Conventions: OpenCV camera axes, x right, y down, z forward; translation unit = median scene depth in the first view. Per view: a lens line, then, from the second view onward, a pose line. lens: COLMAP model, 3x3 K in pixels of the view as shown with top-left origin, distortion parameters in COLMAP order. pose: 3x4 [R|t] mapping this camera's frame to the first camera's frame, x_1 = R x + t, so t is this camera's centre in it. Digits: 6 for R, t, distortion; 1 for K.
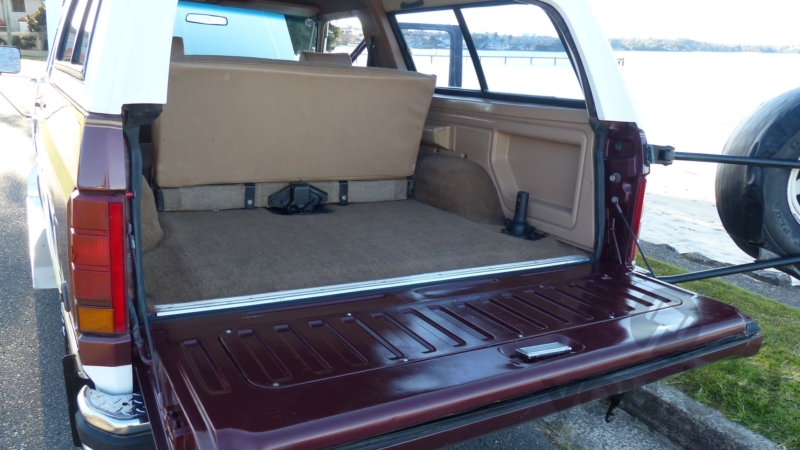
lens RADIAL K [[624.2, 0, 397.9], [0, 624.2, 225.6], [0, 0, 1]] dist [-0.015738, 0.034086]
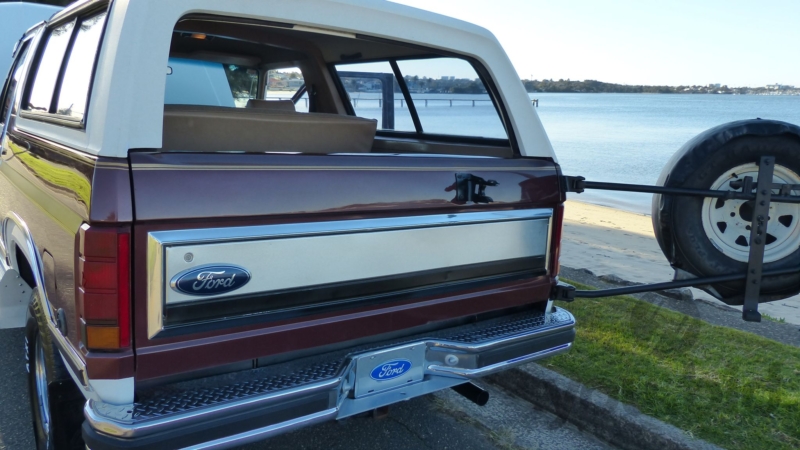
lens RADIAL K [[624.2, 0, 393.4], [0, 624.2, 224.9], [0, 0, 1]] dist [-0.015738, 0.034086]
pose [[0.993388, -0.030872, 0.110576, -0.039748], [0.038081, 0.997243, -0.063693, 0.020053], [-0.108305, 0.067483, 0.991825, -0.100325]]
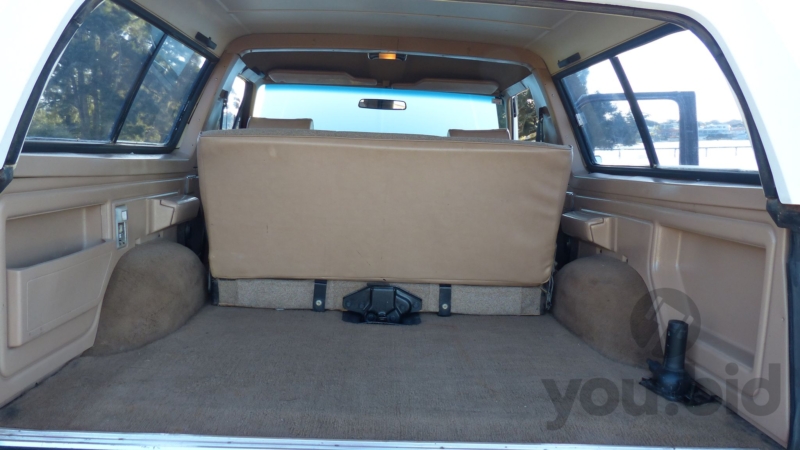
lens RADIAL K [[624.2, 0, 402.5], [0, 624.2, 220.9], [0, 0, 1]] dist [-0.015738, 0.034086]
pose [[0.875443, 0.016900, -0.483025, 0.251070], [-0.094373, 0.986129, -0.136541, -0.041011], [0.474018, 0.165119, 0.864895, 0.313807]]
